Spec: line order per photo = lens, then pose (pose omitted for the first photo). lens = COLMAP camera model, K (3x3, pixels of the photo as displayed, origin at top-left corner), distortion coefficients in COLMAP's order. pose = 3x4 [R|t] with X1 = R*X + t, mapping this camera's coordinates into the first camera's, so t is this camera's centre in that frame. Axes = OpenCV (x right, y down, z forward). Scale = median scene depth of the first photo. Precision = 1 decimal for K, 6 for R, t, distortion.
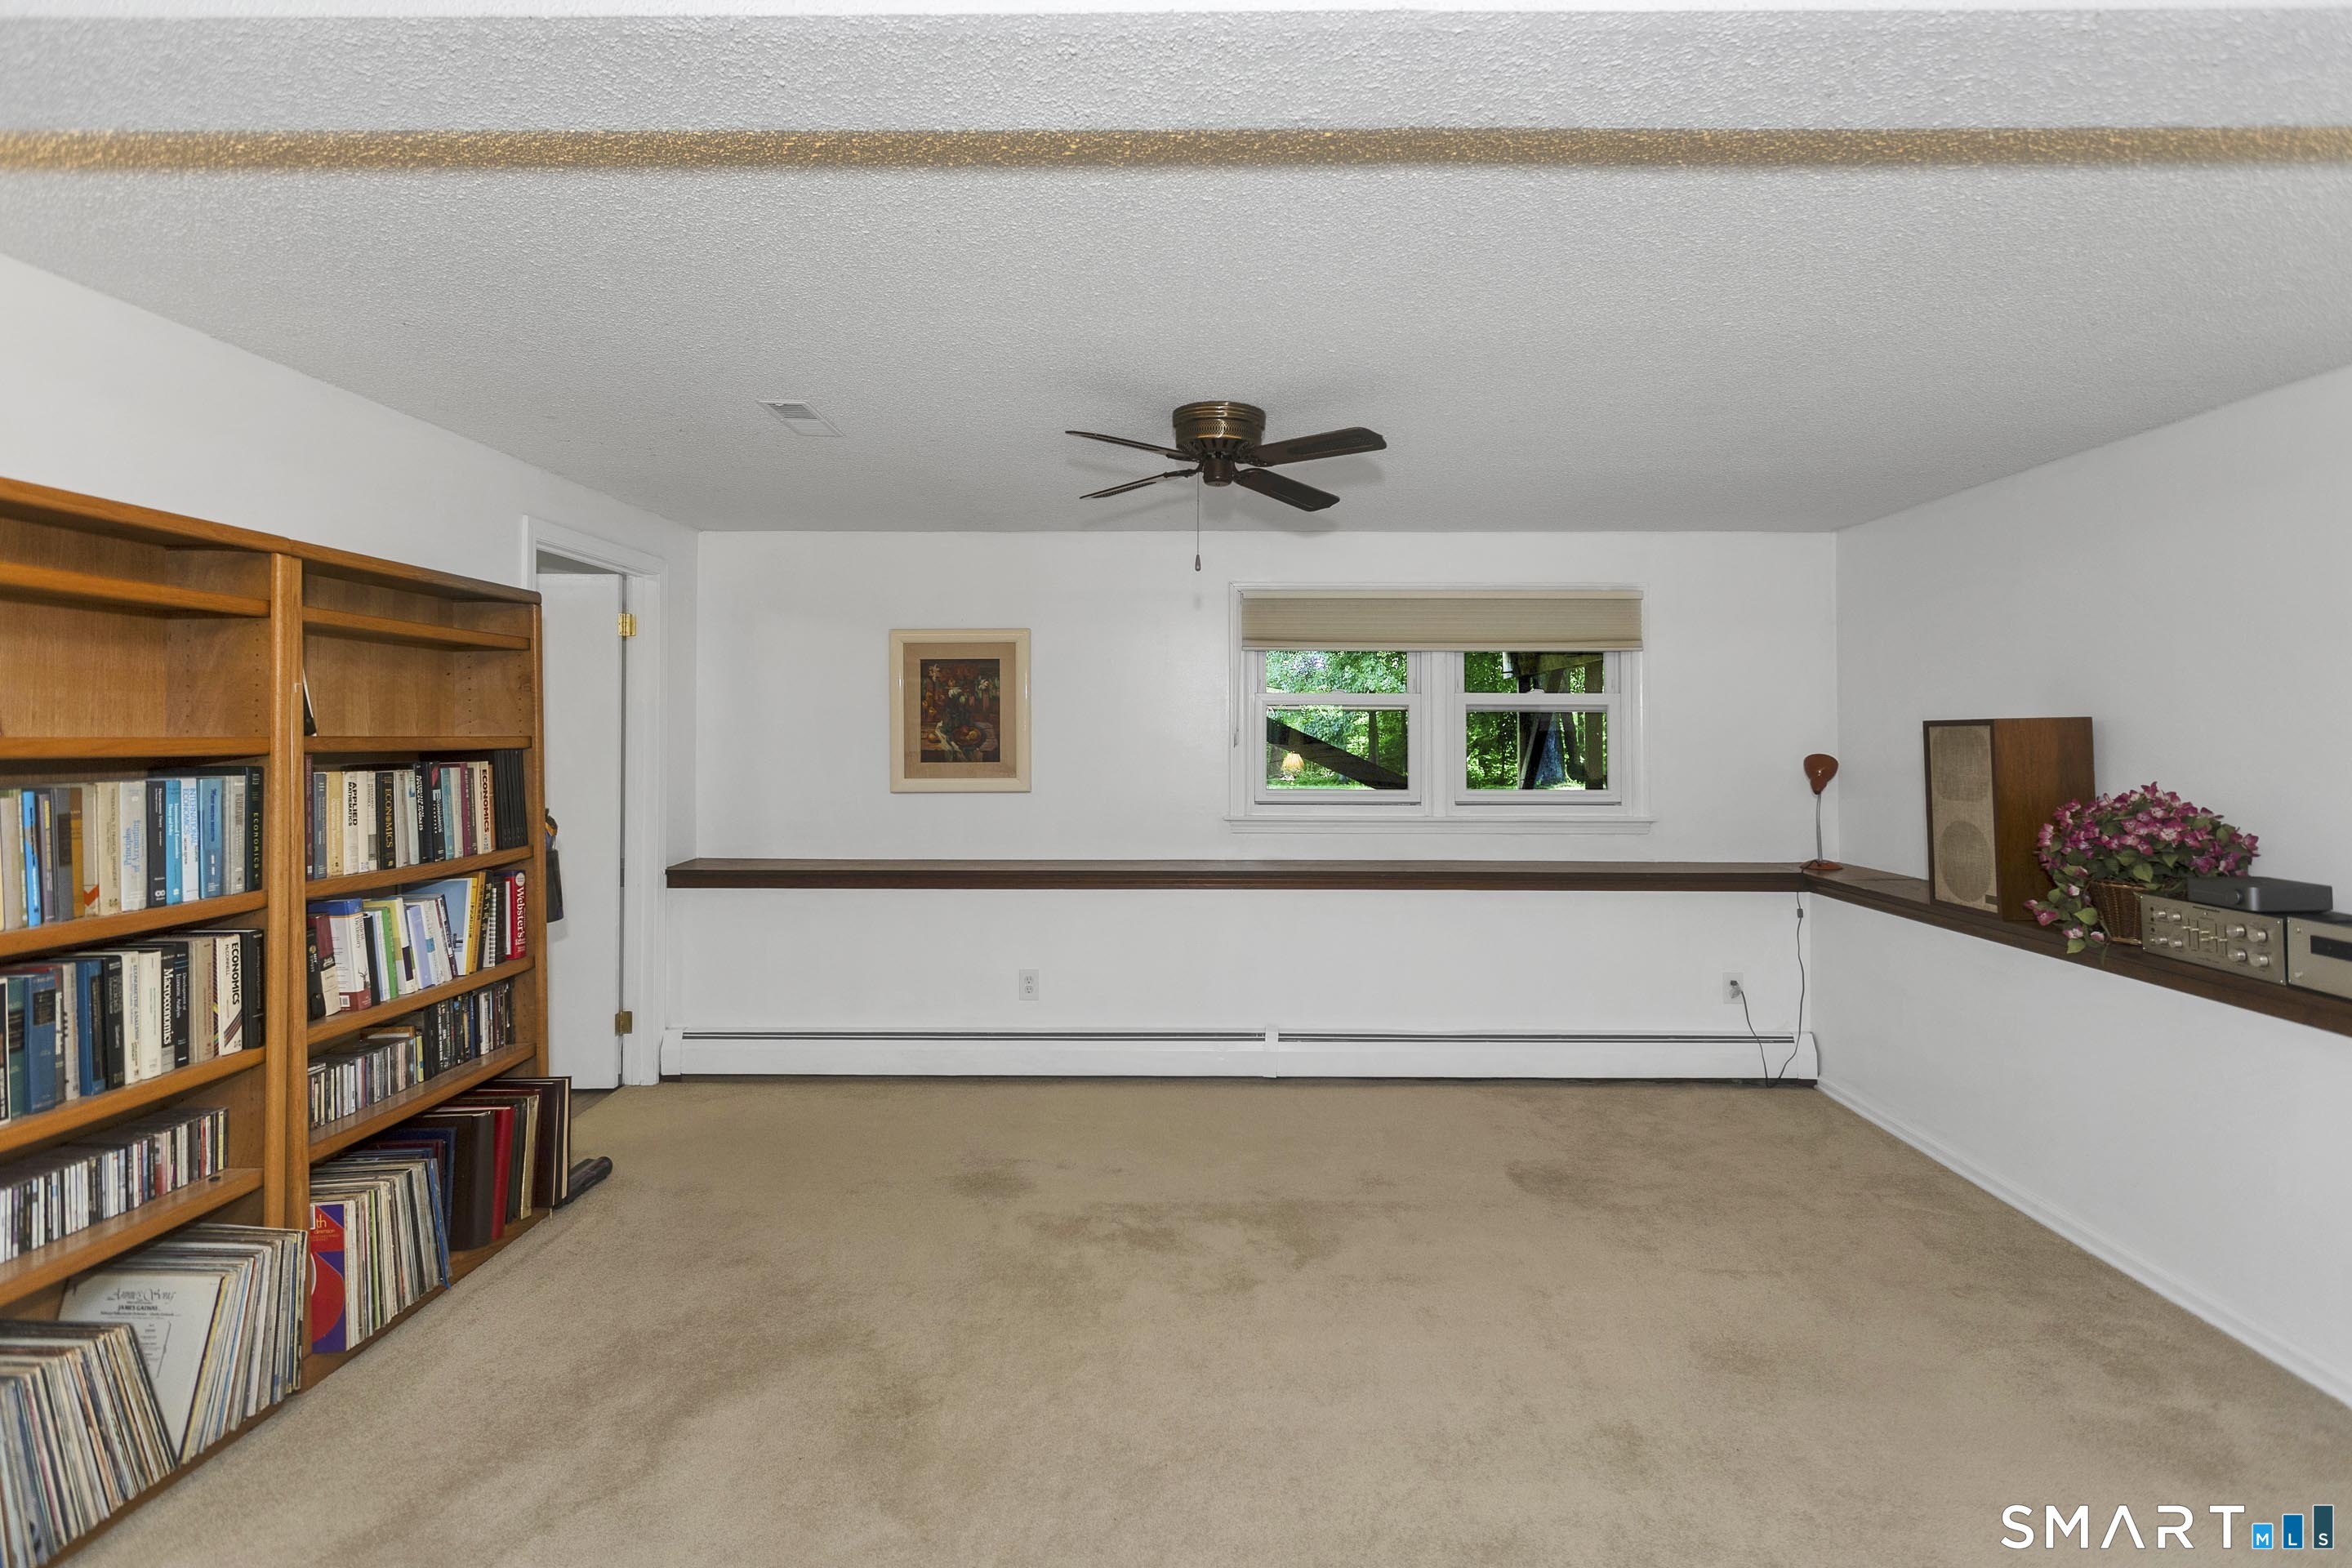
lens RADIAL K [[1119.1, 0, 1208.4], [0, 1119.1, 719.1], [0, 0, 1]] dist [-0.001972, 0.001181]
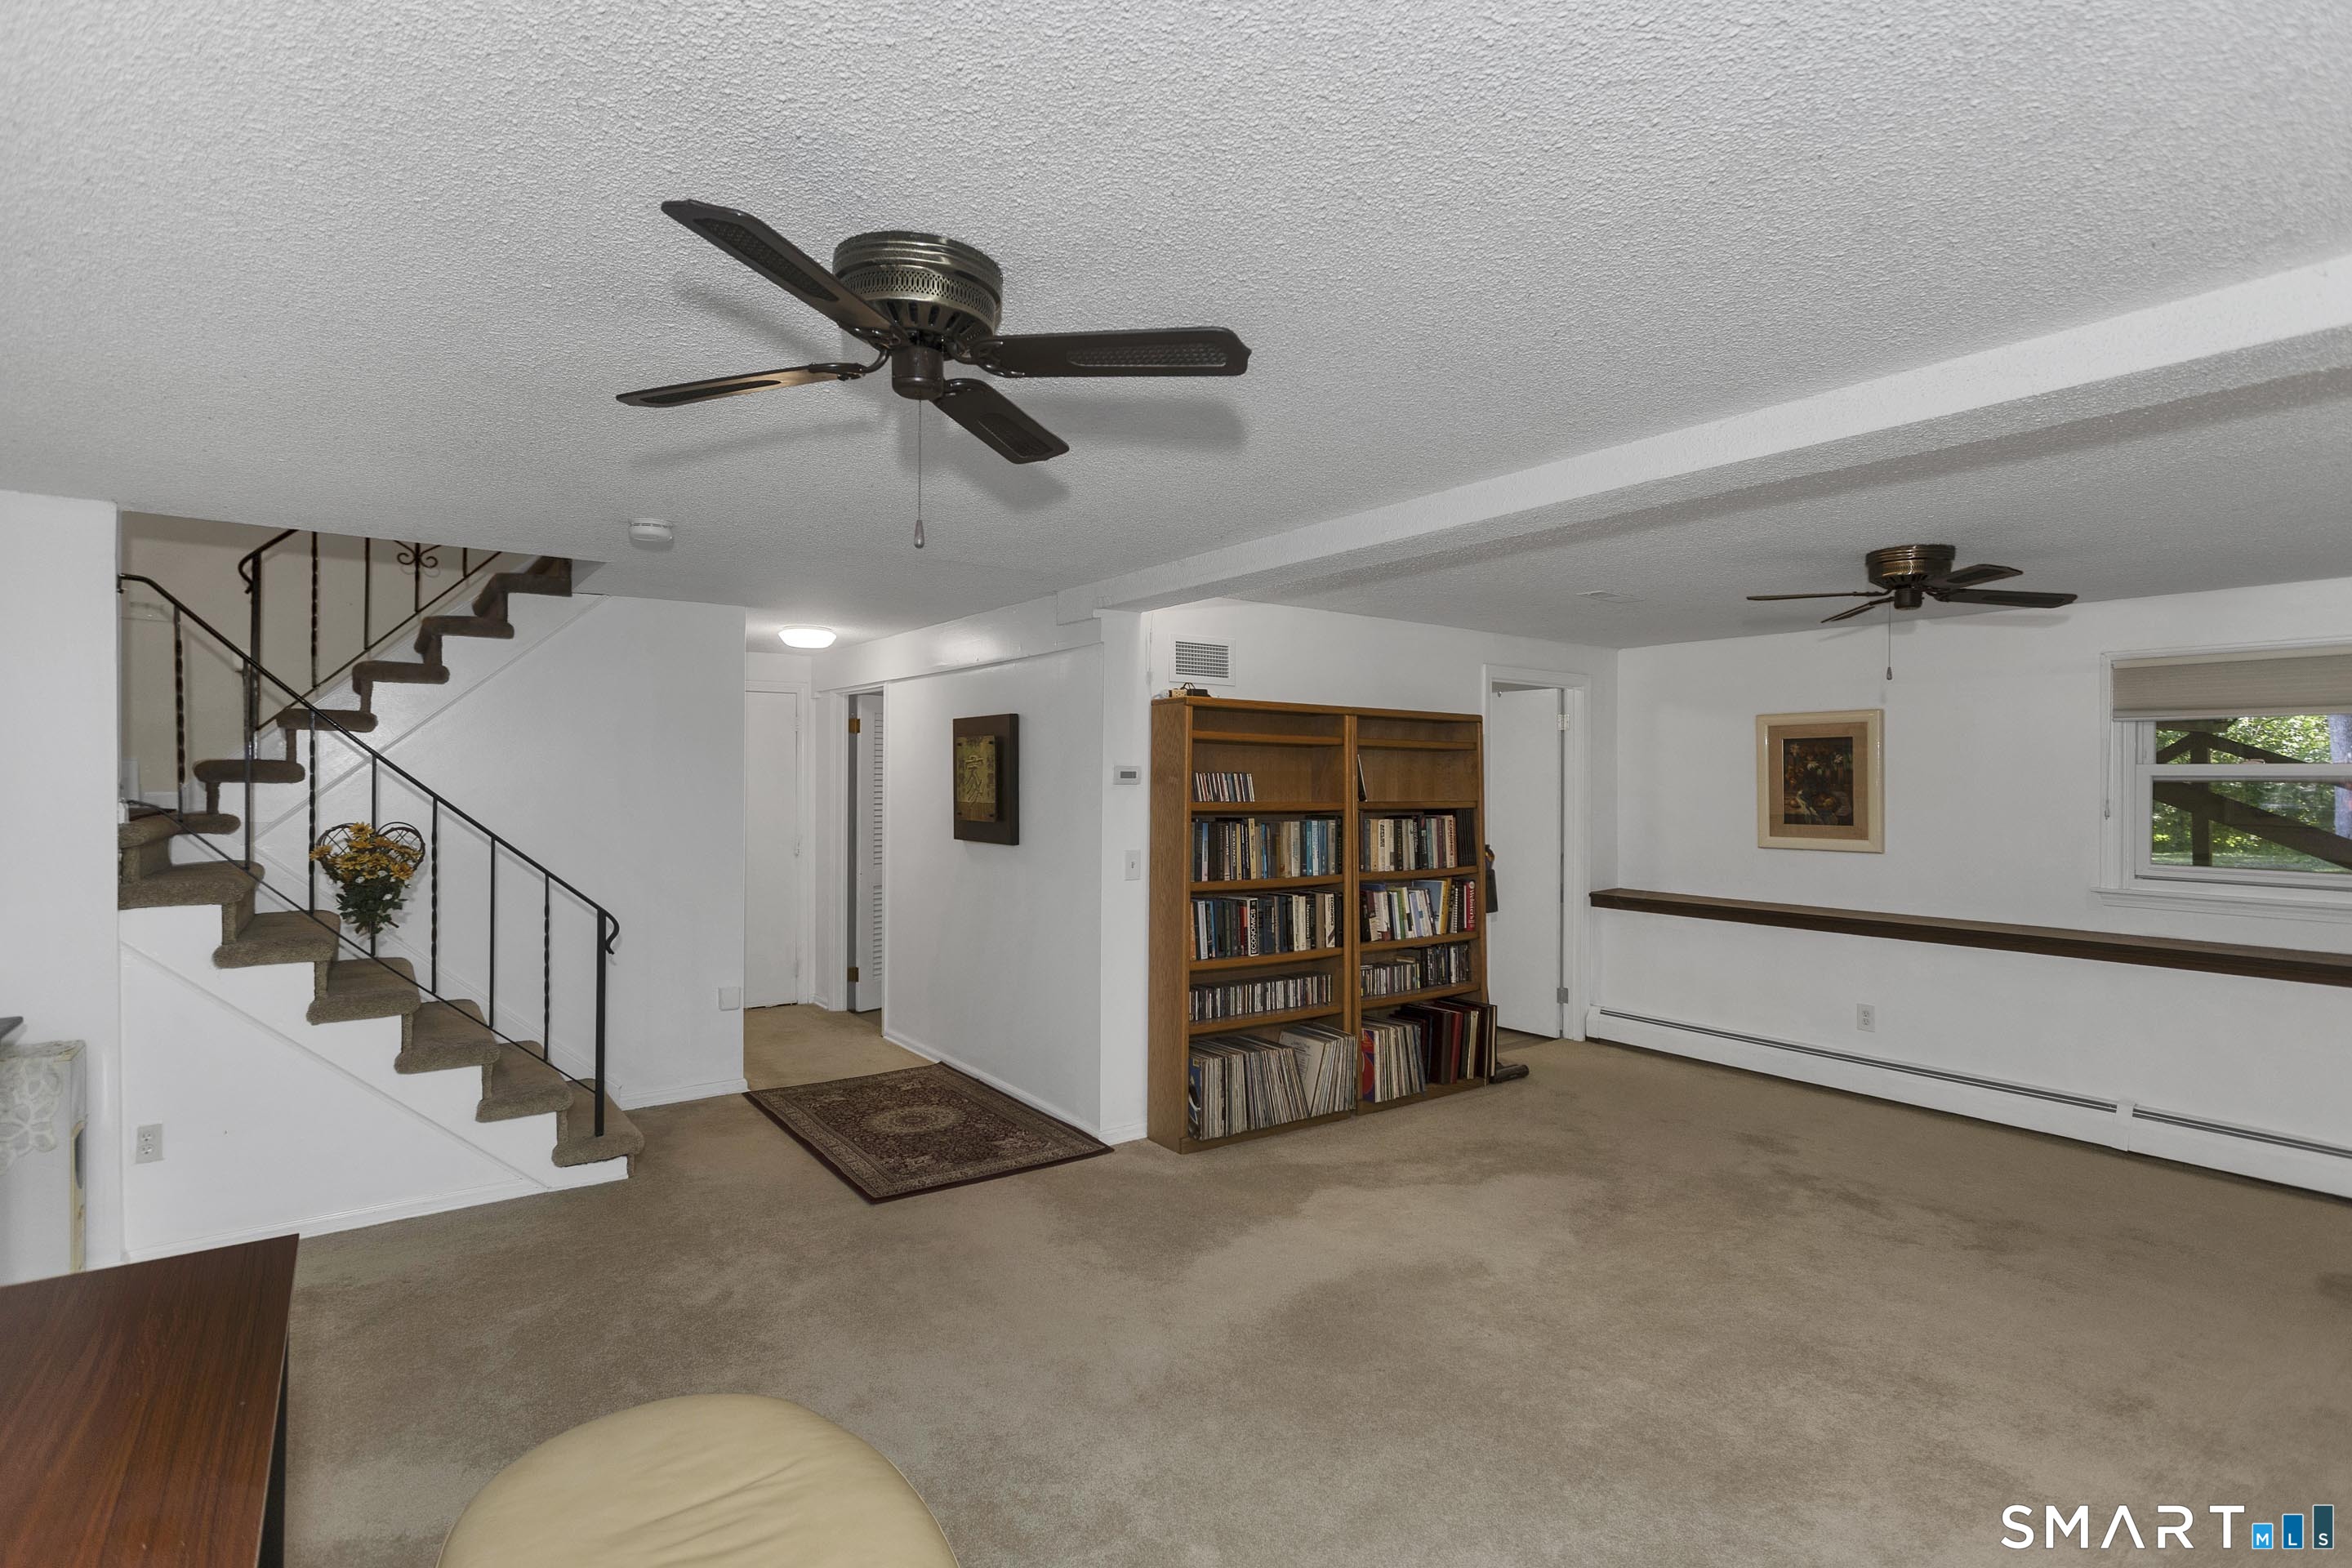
lens RADIAL K [[1119.1, 0, 1159.9], [0, 1119.1, 783.3], [0, 0, 1]] dist [-0.001972, 0.001181]
pose [[0.578155, 0.005896, -0.815905, 0.516879], [0.005849, 0.999918, 0.011371, -0.034676], [0.815906, -0.011347, 0.578074, -0.384354]]
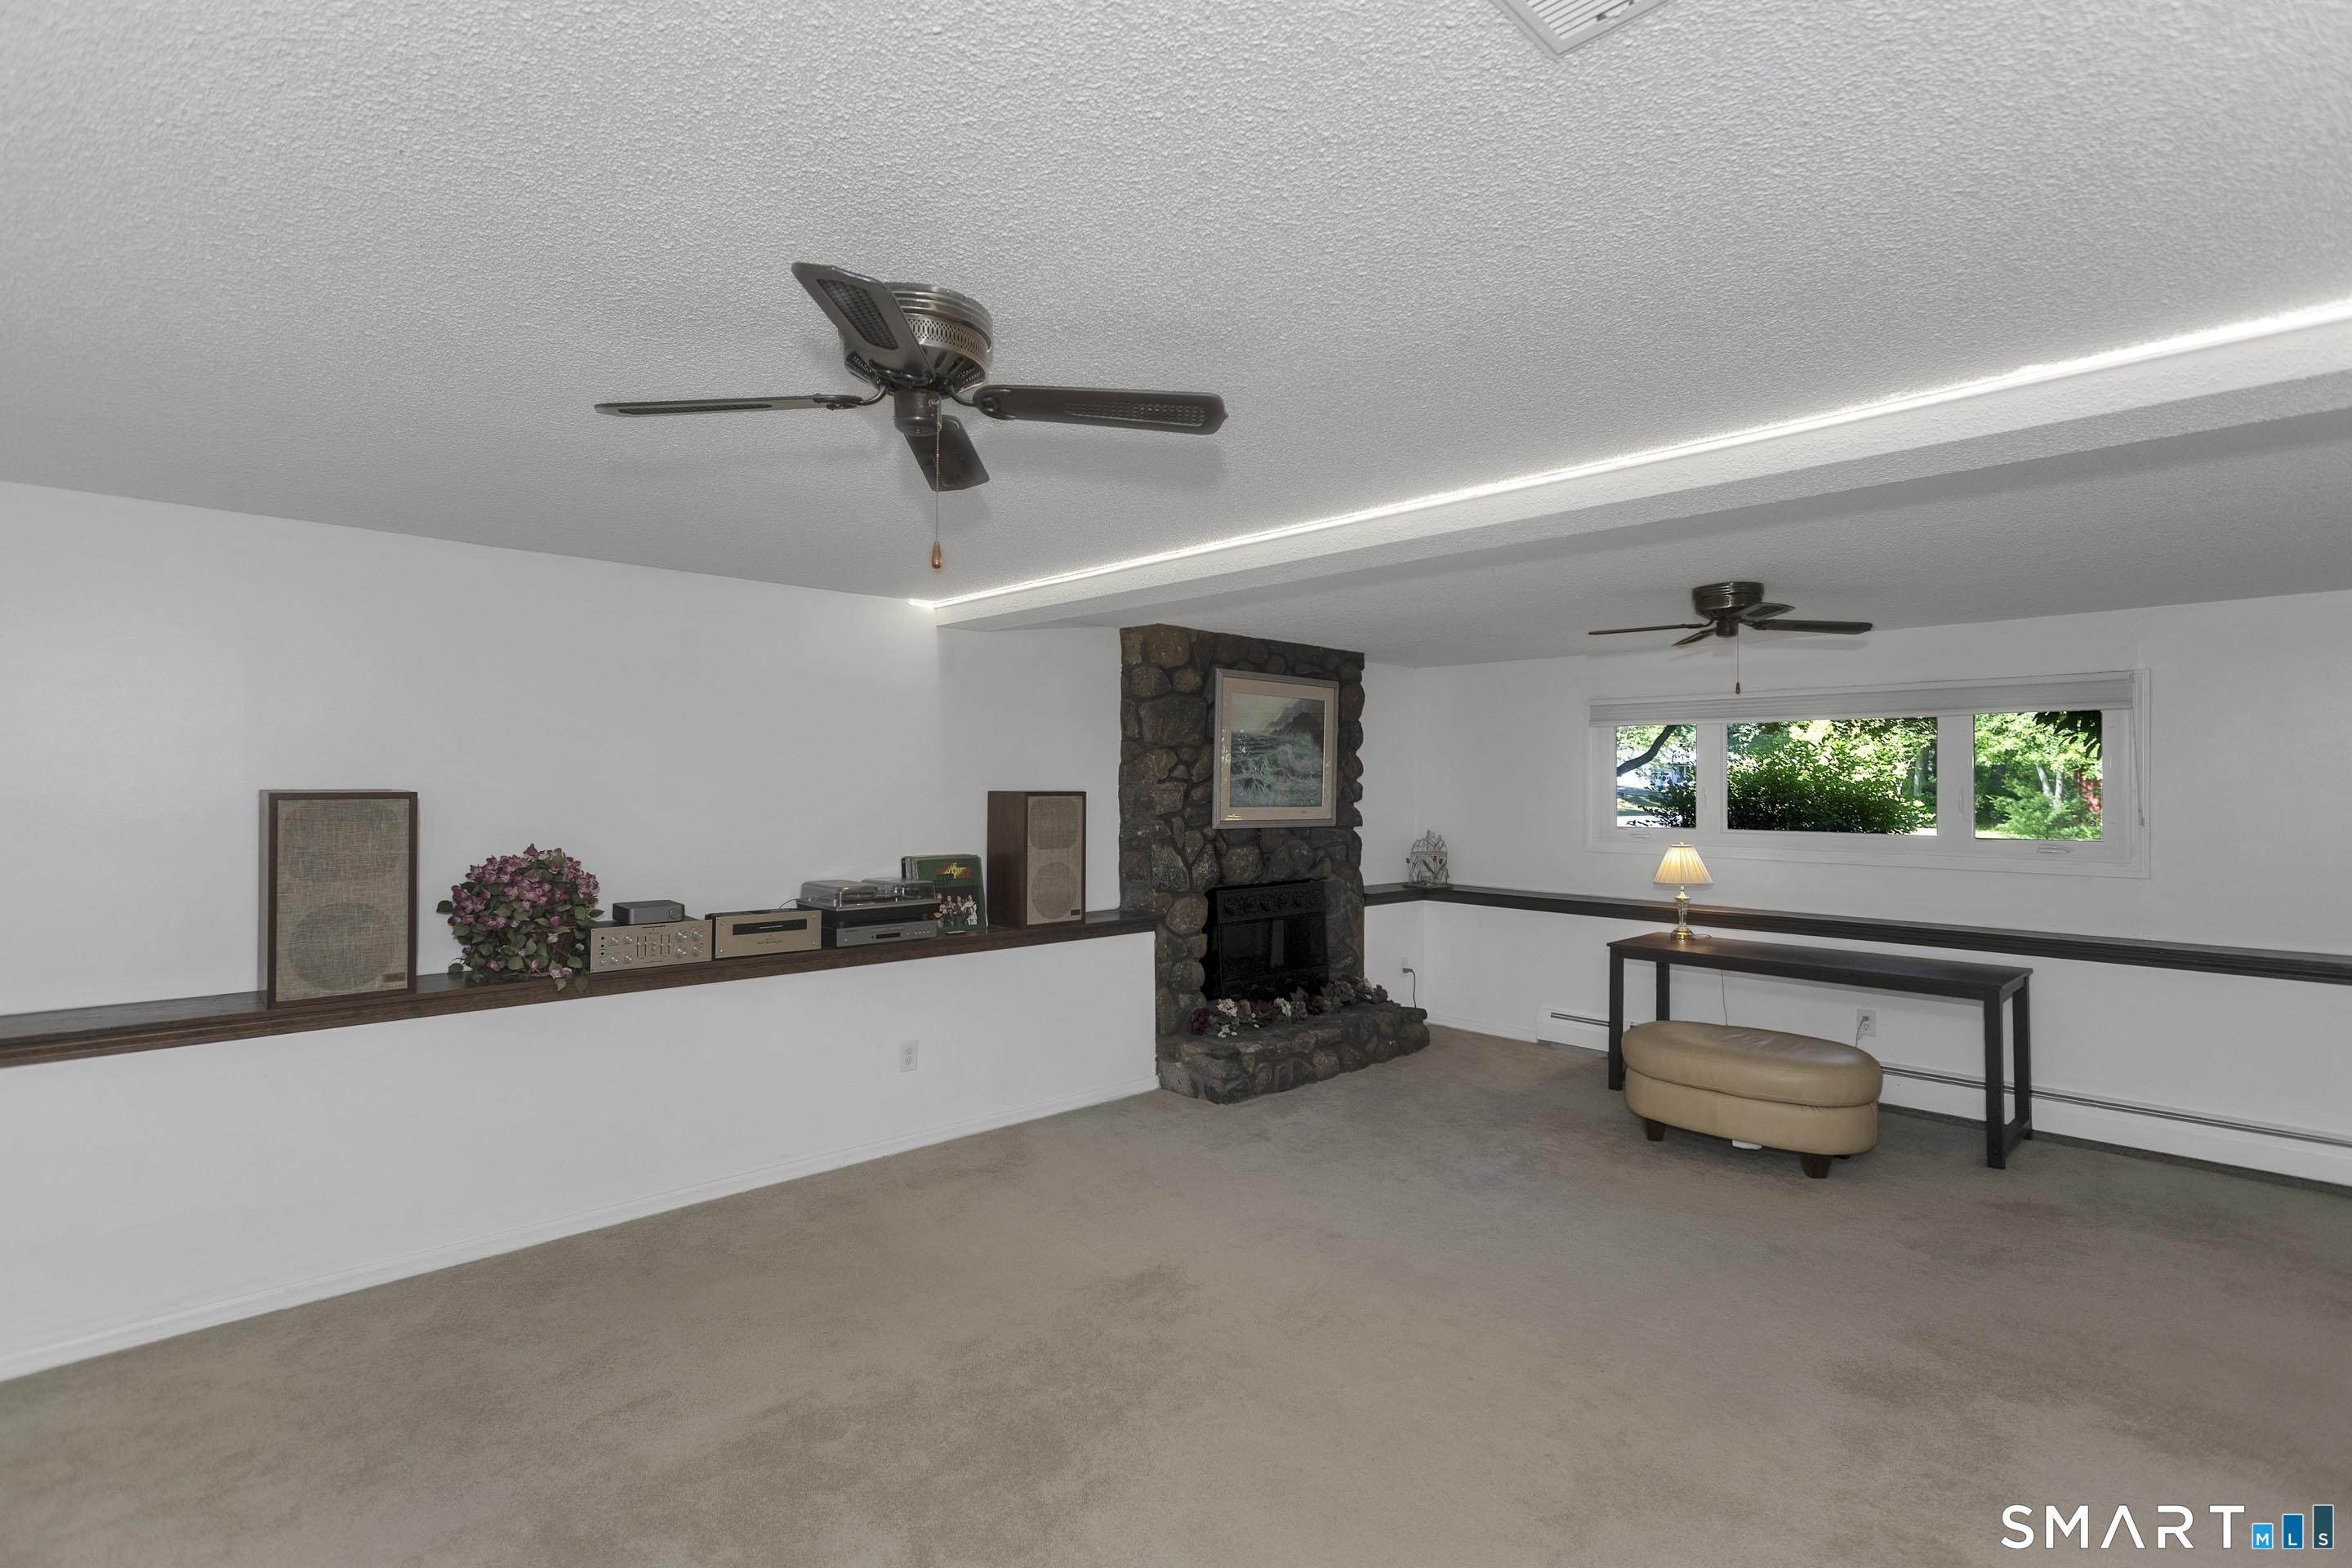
lens RADIAL K [[1119.1, 0, 1220.2], [0, 1119.1, 781.9], [0, 0, 1]] dist [-0.001972, 0.001181]
pose [[-0.716373, -0.007726, 0.697675, -0.520324], [-0.019161, 0.999779, -0.008603, -0.015162], [-0.697455, -0.019531, -0.716363, 1.249001]]
